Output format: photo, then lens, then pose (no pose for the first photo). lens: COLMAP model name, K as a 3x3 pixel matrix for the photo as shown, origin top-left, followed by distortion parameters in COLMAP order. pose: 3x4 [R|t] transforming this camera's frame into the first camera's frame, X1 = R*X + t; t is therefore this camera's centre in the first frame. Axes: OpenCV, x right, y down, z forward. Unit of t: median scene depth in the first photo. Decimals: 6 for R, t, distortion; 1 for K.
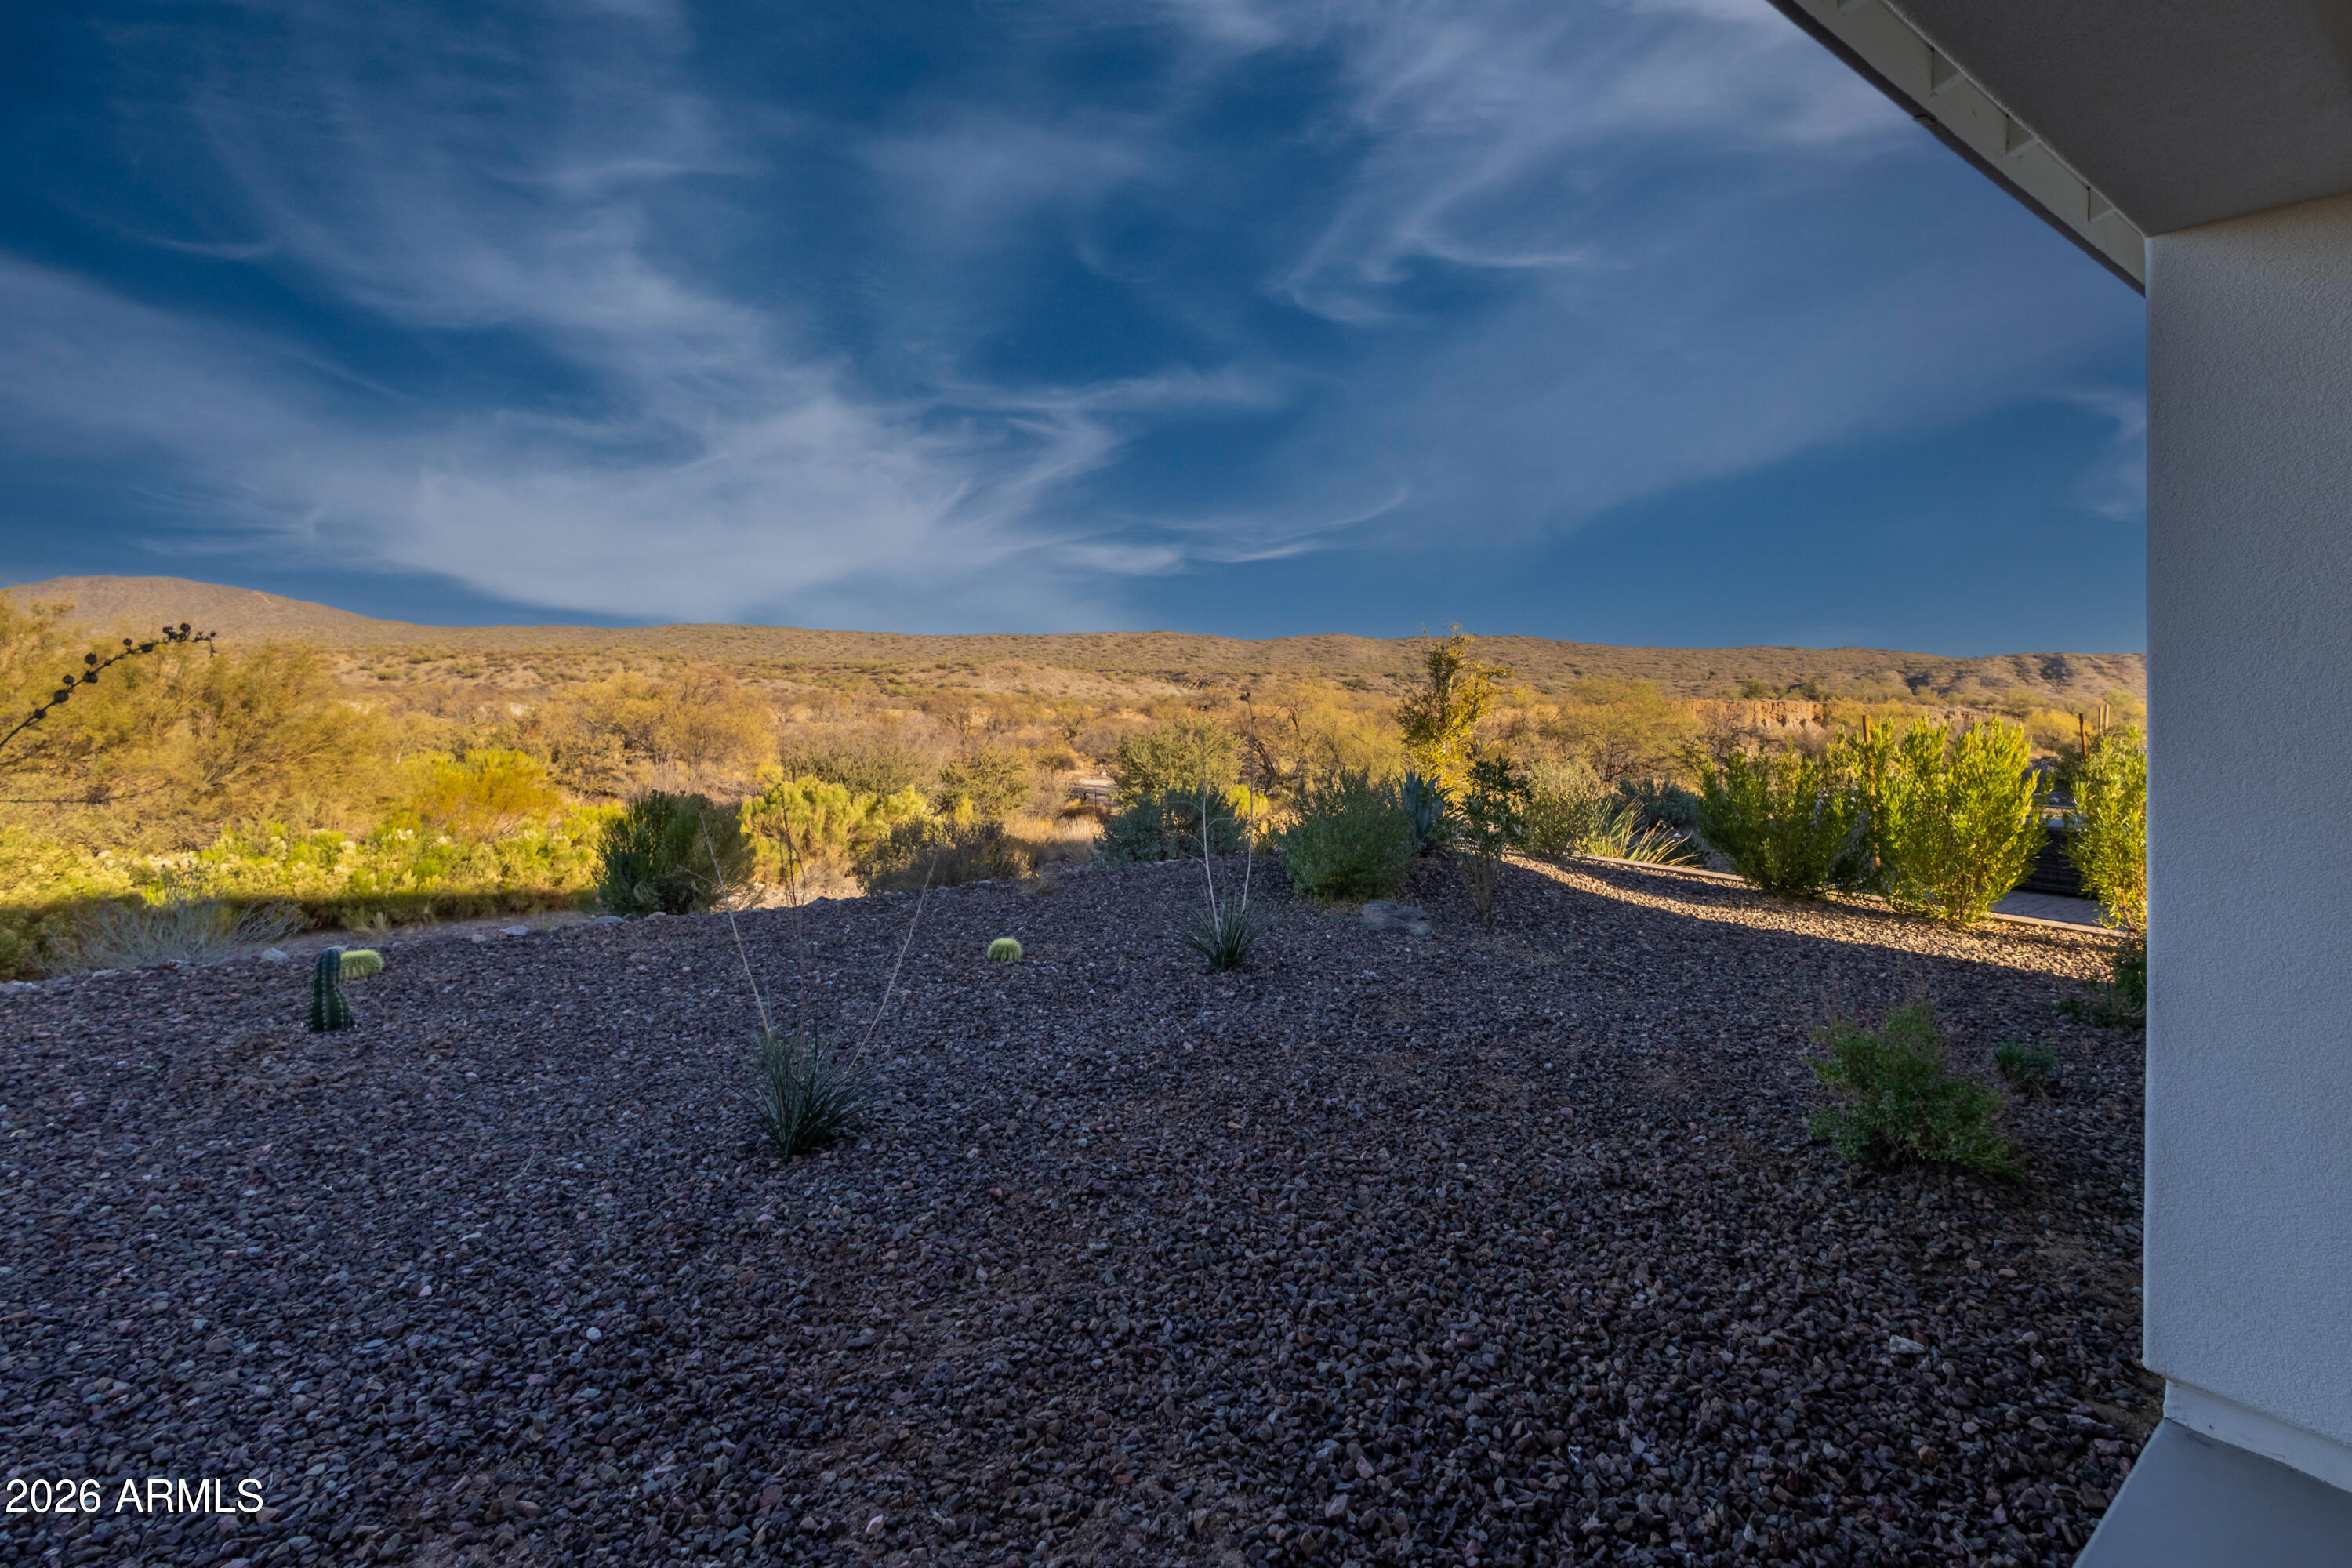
lens RADIAL K [[1244.0, 0, 1176.0], [0, 1244.0, 784.0], [0, 0, 1]] dist [0.000206, -0.000057]
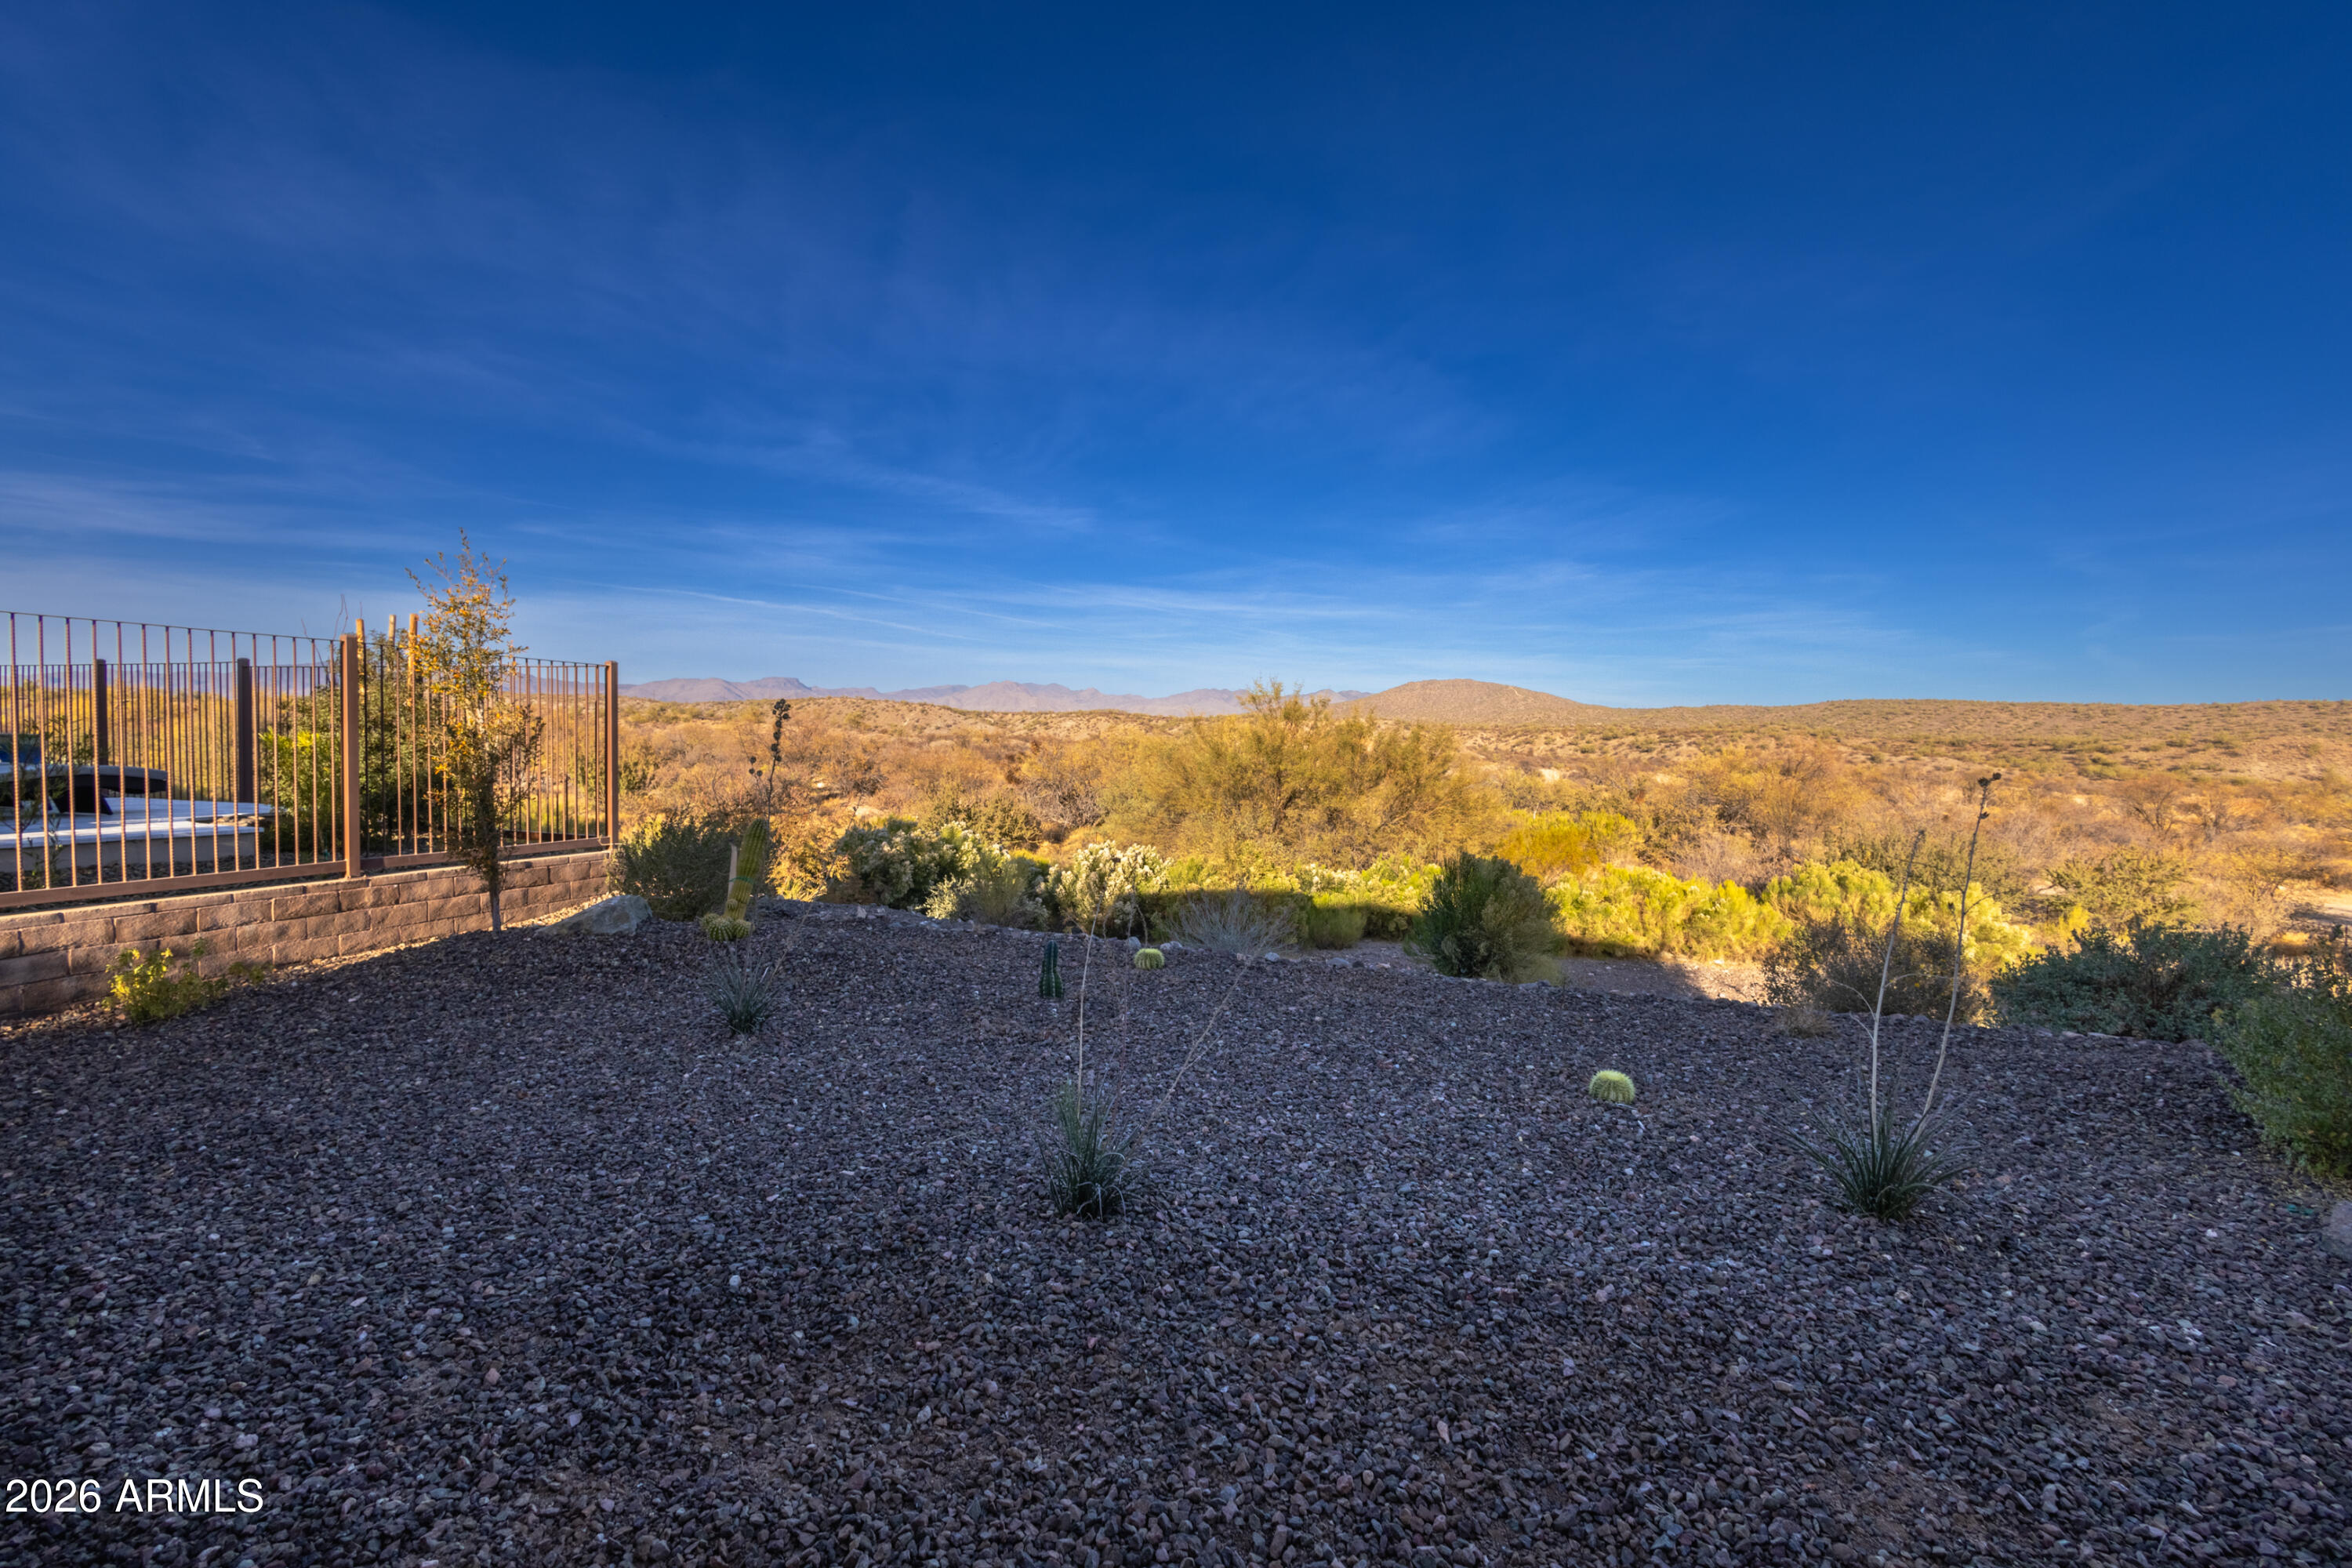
lens RADIAL K [[1066.4, 0, 1176.0], [0, 1066.4, 845.4], [0, 0, 1]] dist [-0.000105, -0.000187]
pose [[0.512935, 0.084920, -0.854217, 0.095509], [-0.085457, 0.995203, 0.047621, -0.009652], [0.854163, 0.048573, 0.517732, 0.130789]]
